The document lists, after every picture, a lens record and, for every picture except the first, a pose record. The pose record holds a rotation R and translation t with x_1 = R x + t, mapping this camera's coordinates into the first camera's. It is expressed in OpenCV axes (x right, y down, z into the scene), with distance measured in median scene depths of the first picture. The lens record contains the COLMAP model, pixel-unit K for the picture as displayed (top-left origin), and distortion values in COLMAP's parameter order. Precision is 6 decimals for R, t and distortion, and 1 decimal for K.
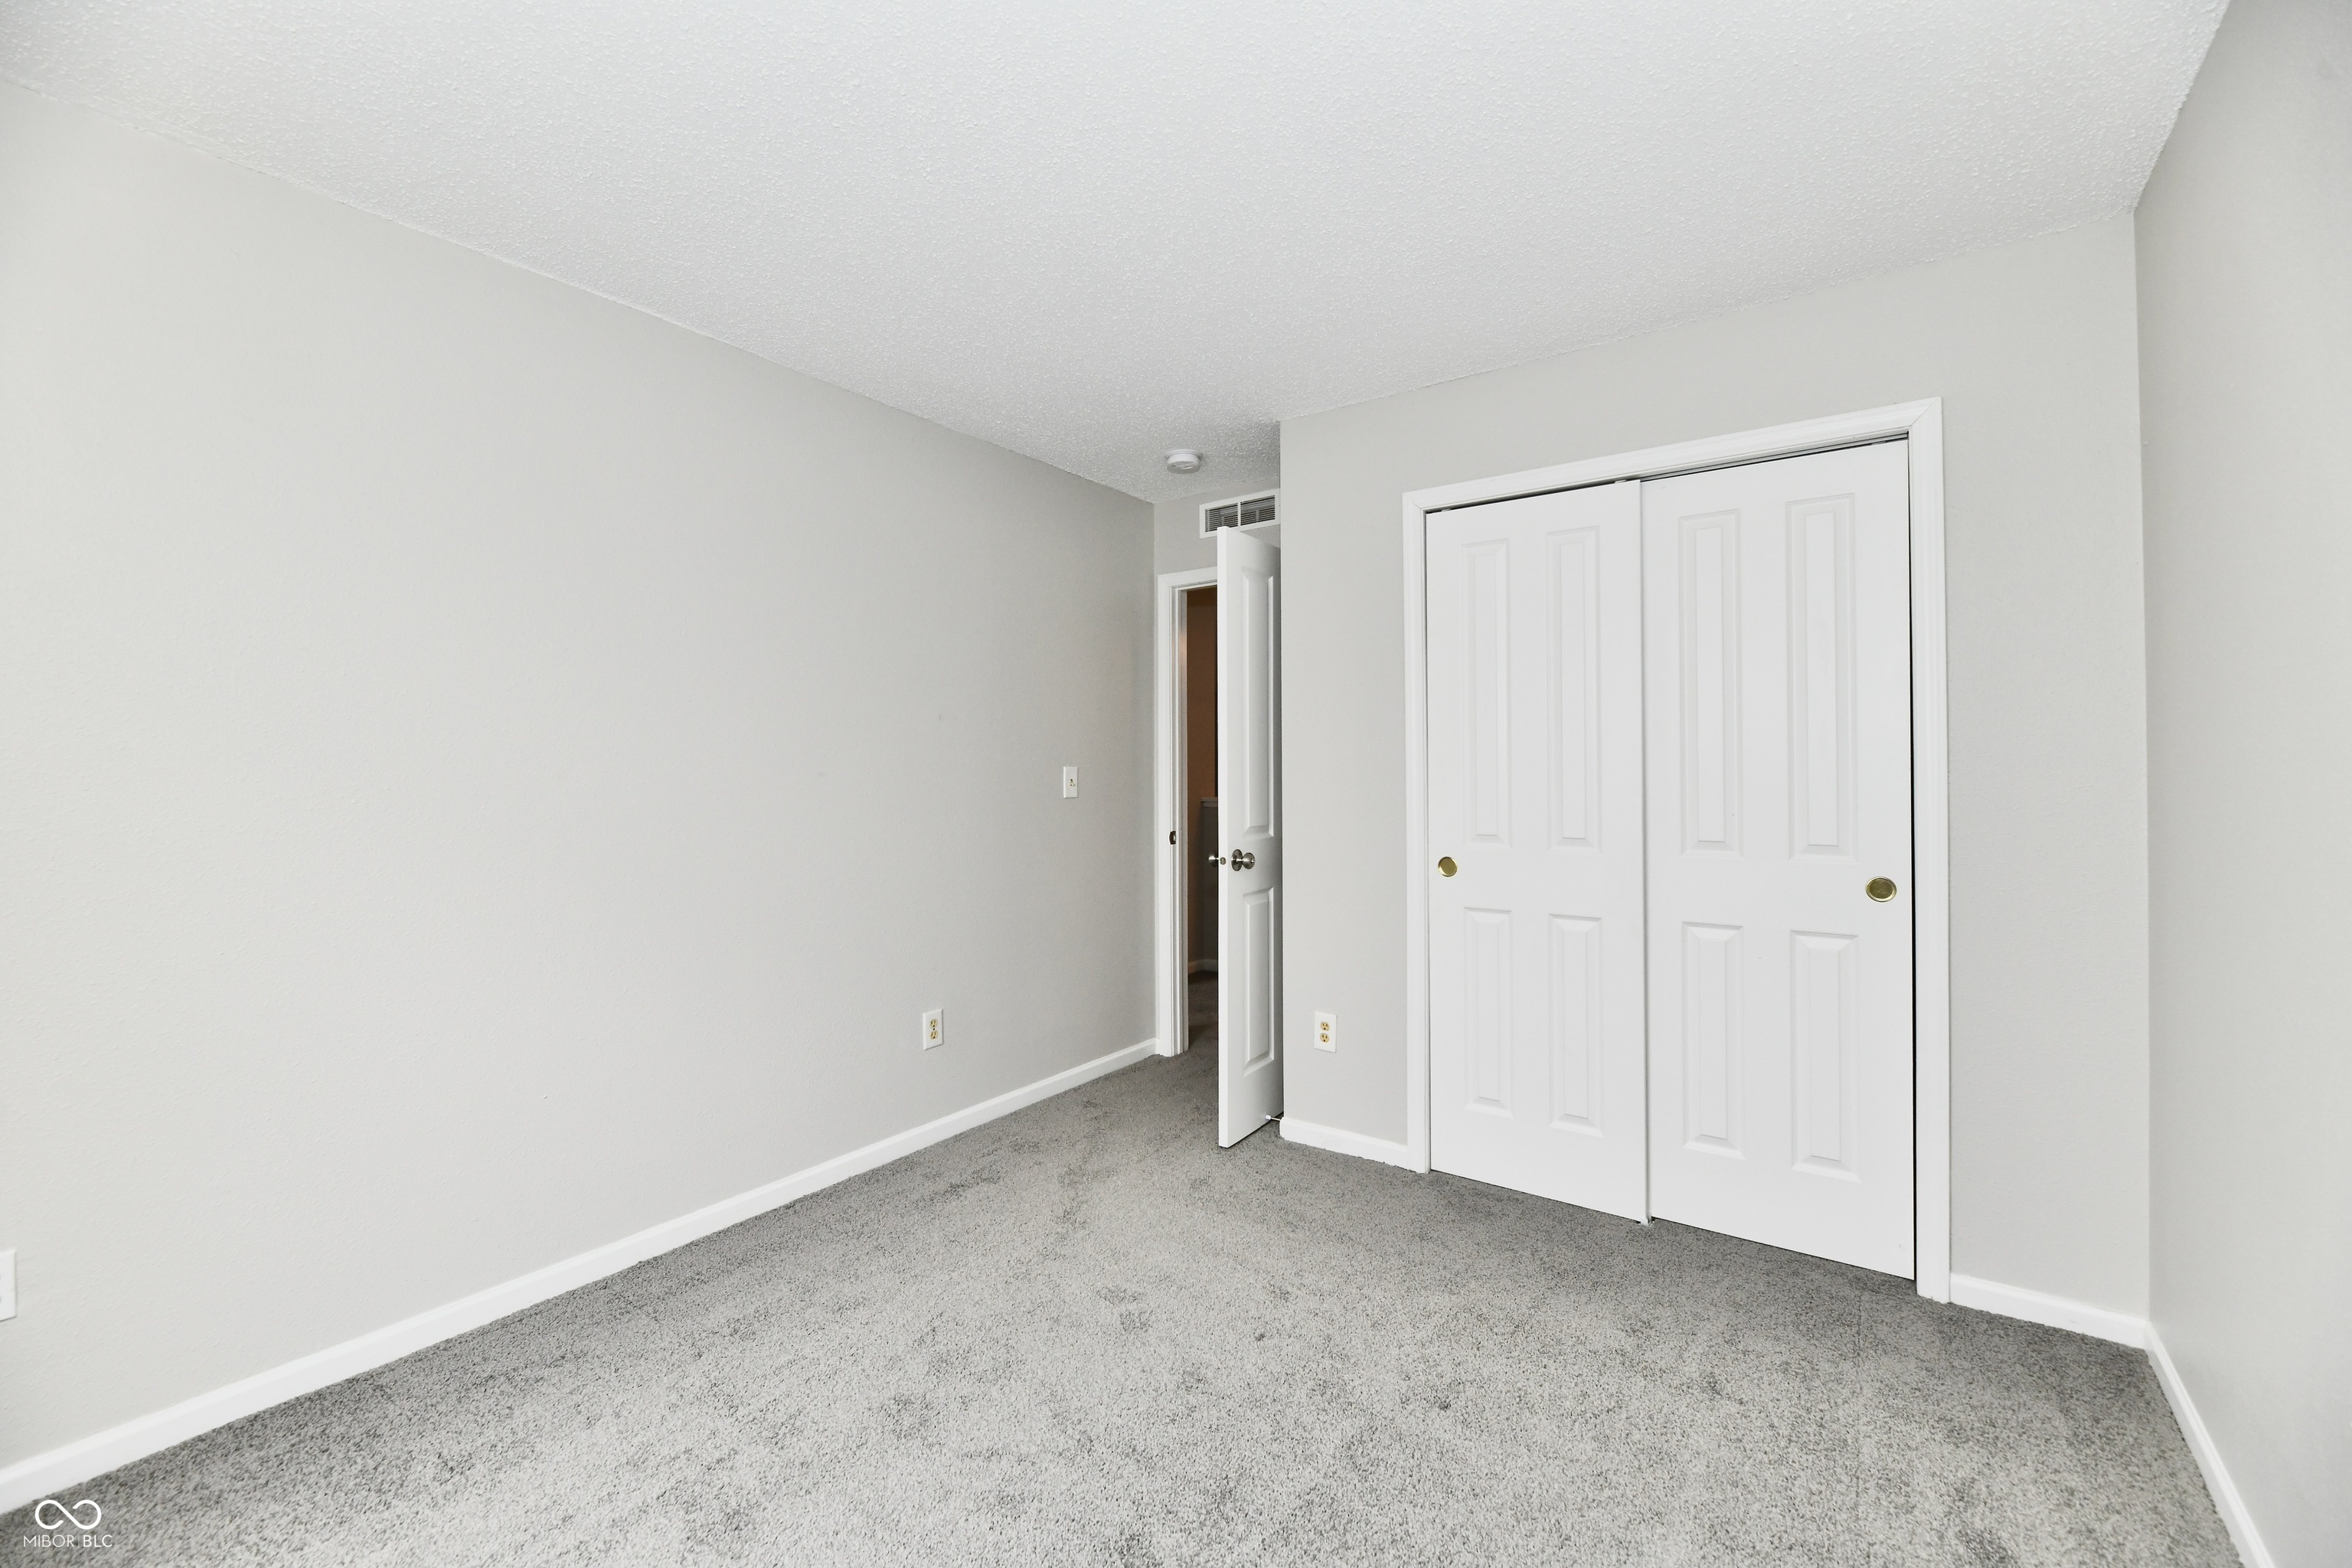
lens RADIAL K [[961.4, 0, 1166.6], [0, 961.4, 776.7], [0, 0, 1]] dist [-0.002018, -0.003739]
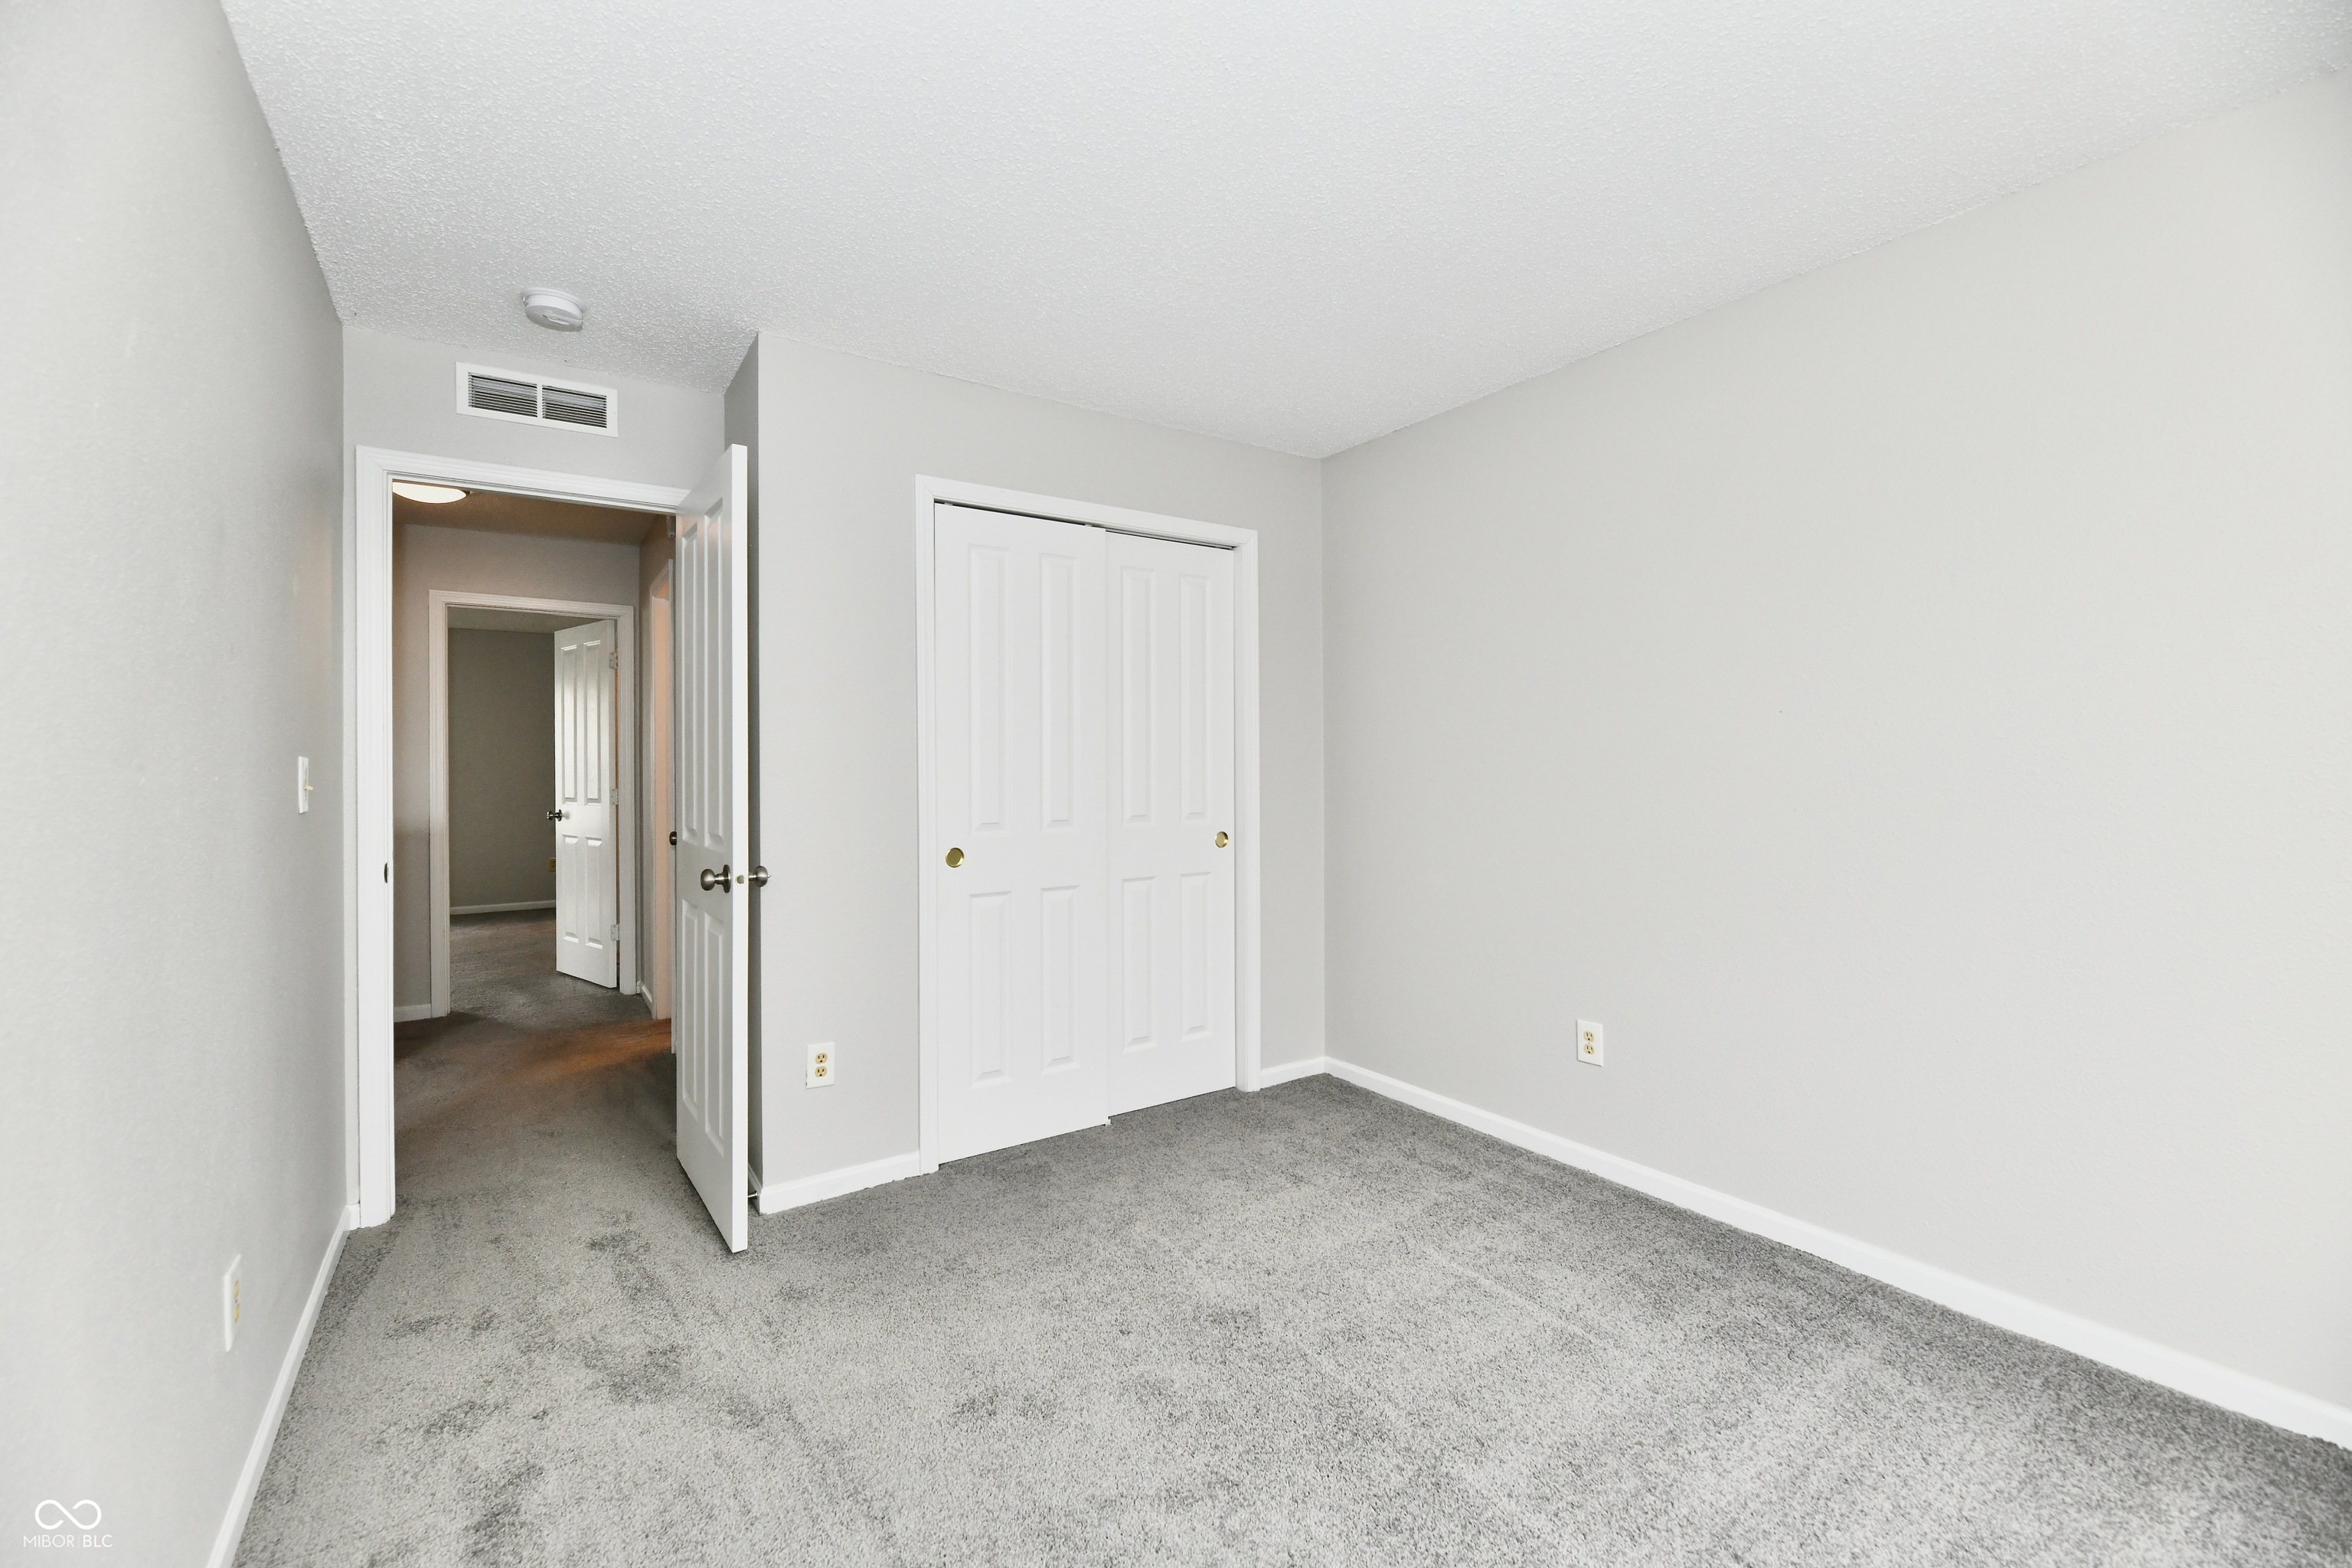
lens RADIAL K [[961.4, 0, 1179.8], [0, 961.4, 774.1], [0, 0, 1]] dist [-0.002018, -0.003739]
pose [[0.339992, -0.008980, 0.940386, -0.570806], [0.011450, 0.999920, 0.005409, 0.003169], [-0.940359, 0.008928, 0.340067, 0.426973]]
